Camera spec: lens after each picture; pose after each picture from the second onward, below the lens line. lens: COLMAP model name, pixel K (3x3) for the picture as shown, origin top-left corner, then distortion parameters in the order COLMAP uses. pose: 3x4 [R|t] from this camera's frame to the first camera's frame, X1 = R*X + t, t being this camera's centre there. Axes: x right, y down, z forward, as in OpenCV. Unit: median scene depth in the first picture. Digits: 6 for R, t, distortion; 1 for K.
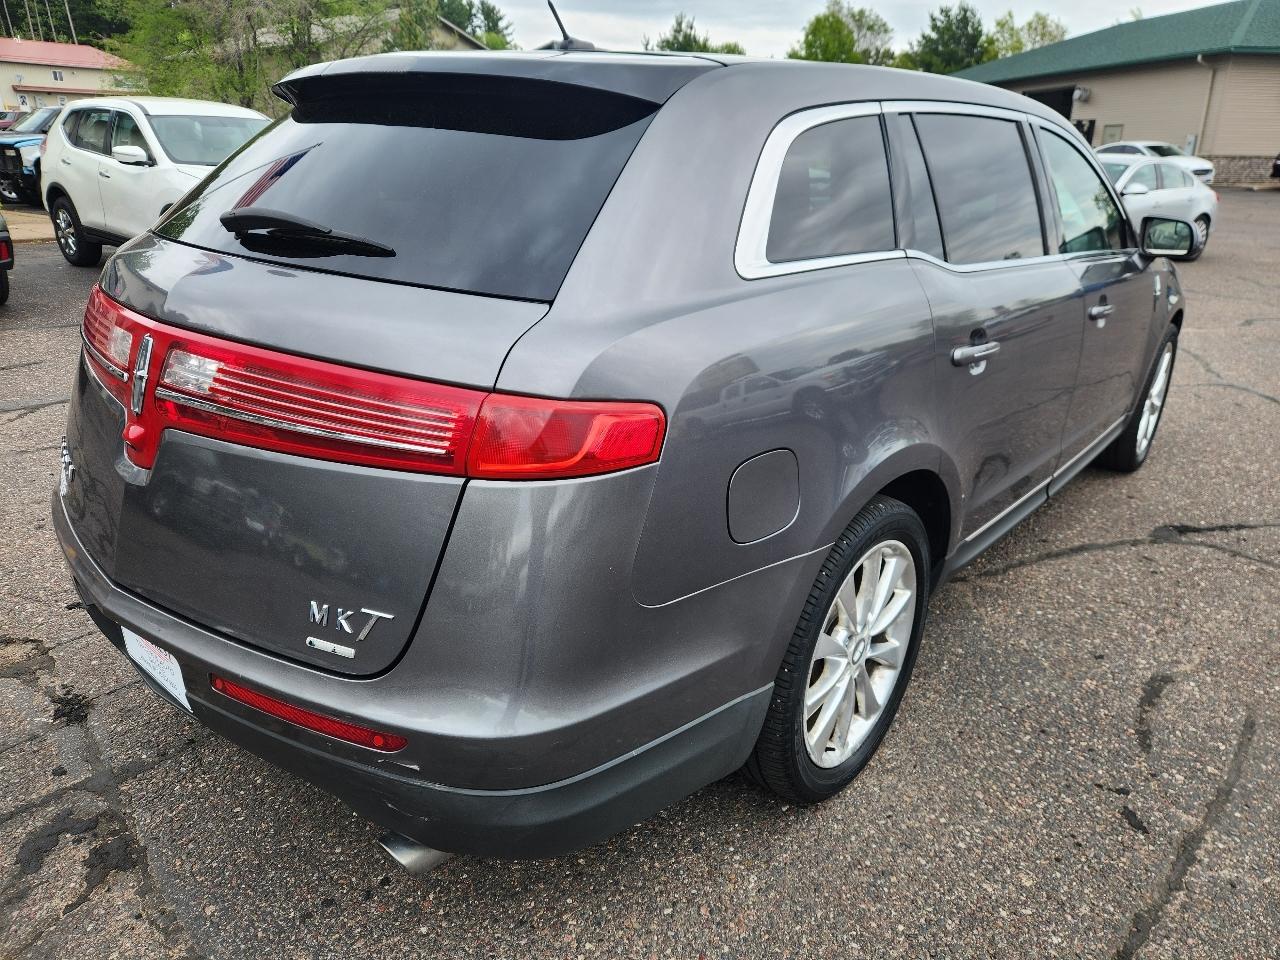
lens RADIAL K [[857.9, 0, 640.0], [0, 857.9, 480.0], [0, 0, 1]] dist [0.060108, -0.060749]
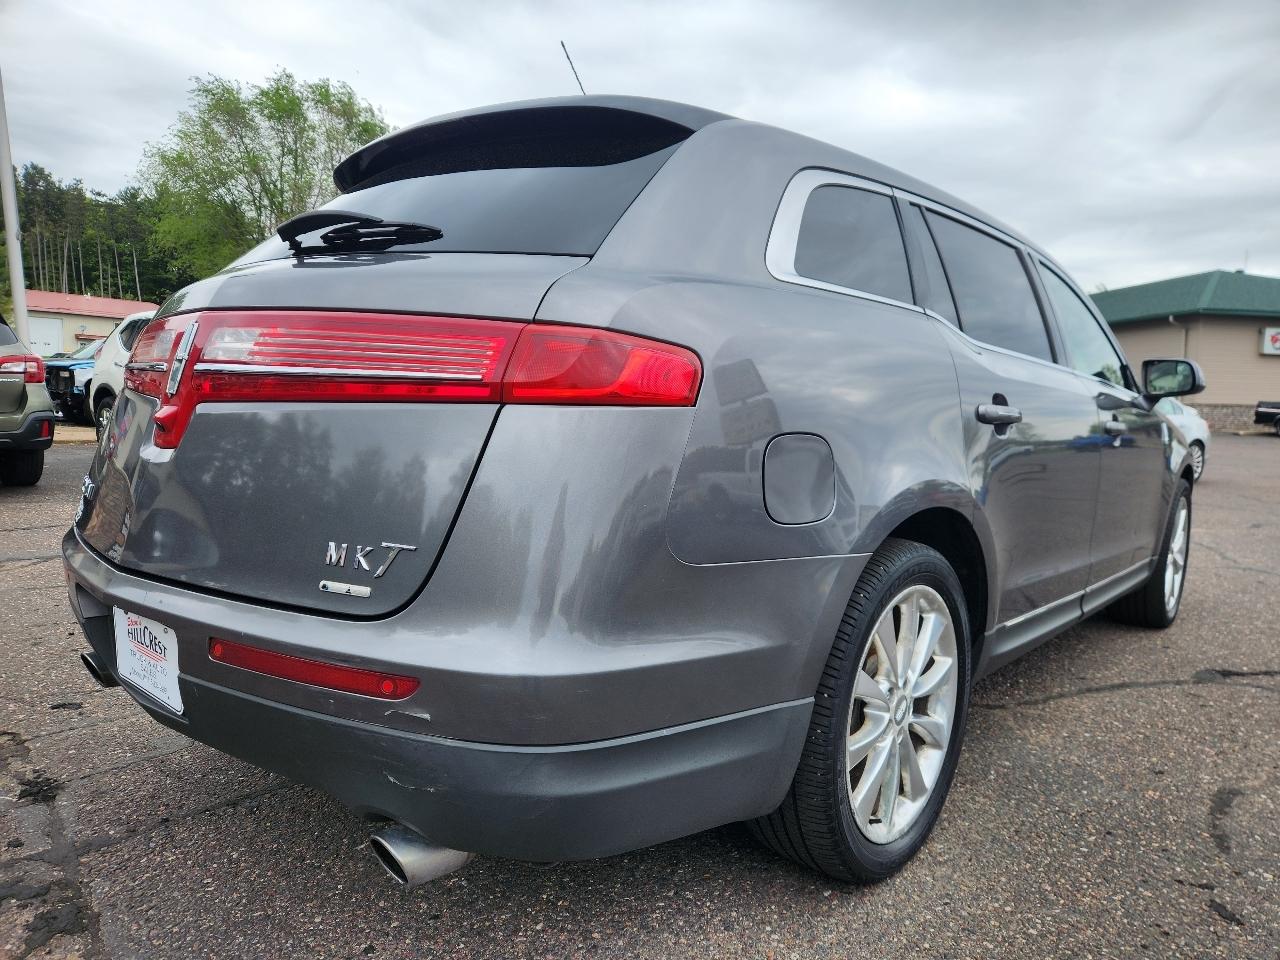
lens RADIAL K [[857.0, 0, 647.6], [0, 857.0, 506.8], [0, 0, 1]] dist [0.065132, -0.065232]
pose [[0.999861, 0.016068, -0.004411, -0.016430], [-0.016660, 0.968322, -0.249149, 0.206589], [0.000268, 0.249188, 0.968455, 0.043819]]
